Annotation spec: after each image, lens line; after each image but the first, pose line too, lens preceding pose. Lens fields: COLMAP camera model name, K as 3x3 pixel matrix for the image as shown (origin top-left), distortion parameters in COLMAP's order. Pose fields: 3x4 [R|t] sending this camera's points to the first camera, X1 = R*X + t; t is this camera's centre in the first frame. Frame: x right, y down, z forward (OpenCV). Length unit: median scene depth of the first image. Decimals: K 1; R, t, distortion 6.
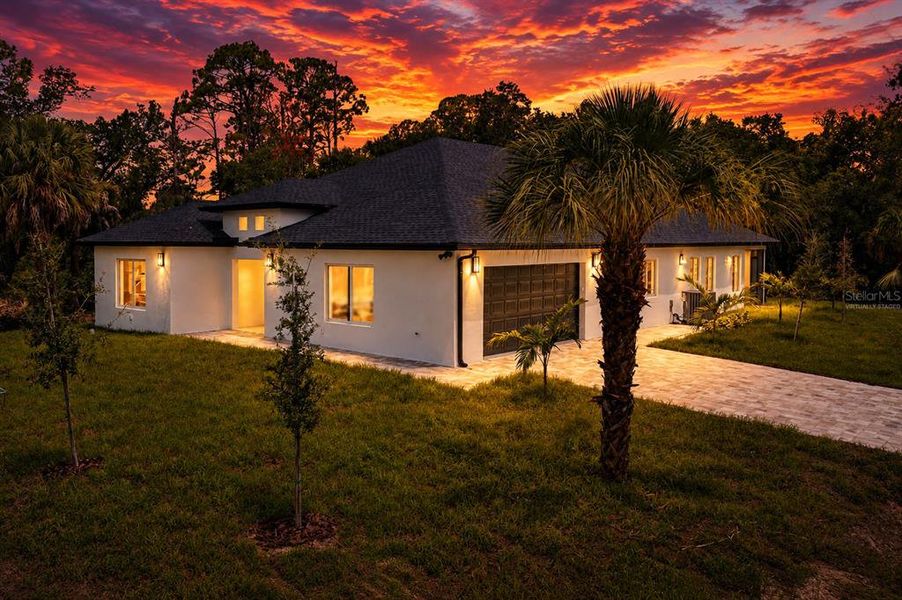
lens RADIAL K [[715.5, 0, 454.5], [0, 715.5, 276.1], [0, 0, 1]] dist [0.014917, 0.003907]
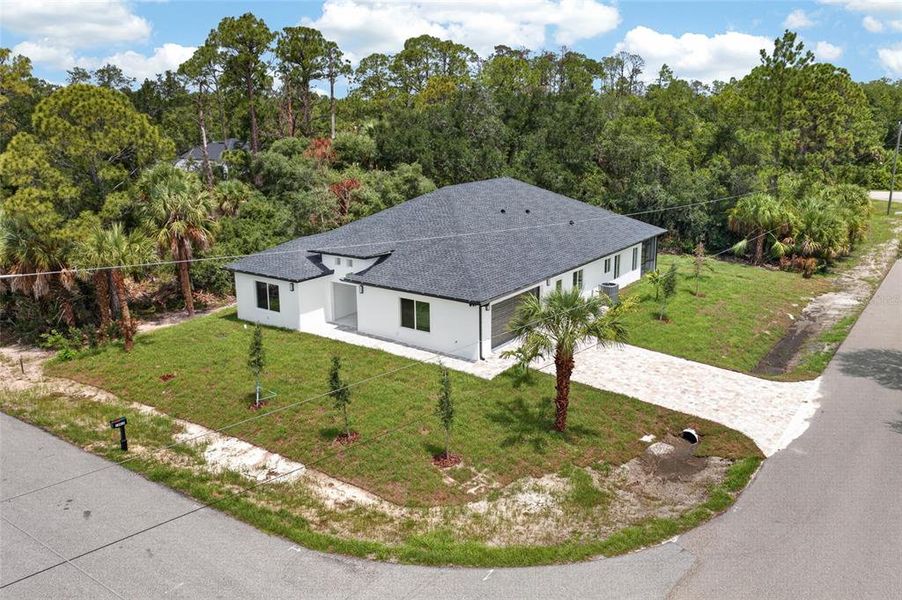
lens RADIAL K [[715.5, 0, 454.5], [0, 715.5, 276.1], [0, 0, 1]] dist [0.014917, 0.003907]
pose [[0.996245, -0.028788, 0.081652, -0.212803], [0.012324, 0.980651, 0.195374, -0.469032], [-0.085696, -0.193634, 0.977324, -0.830983]]
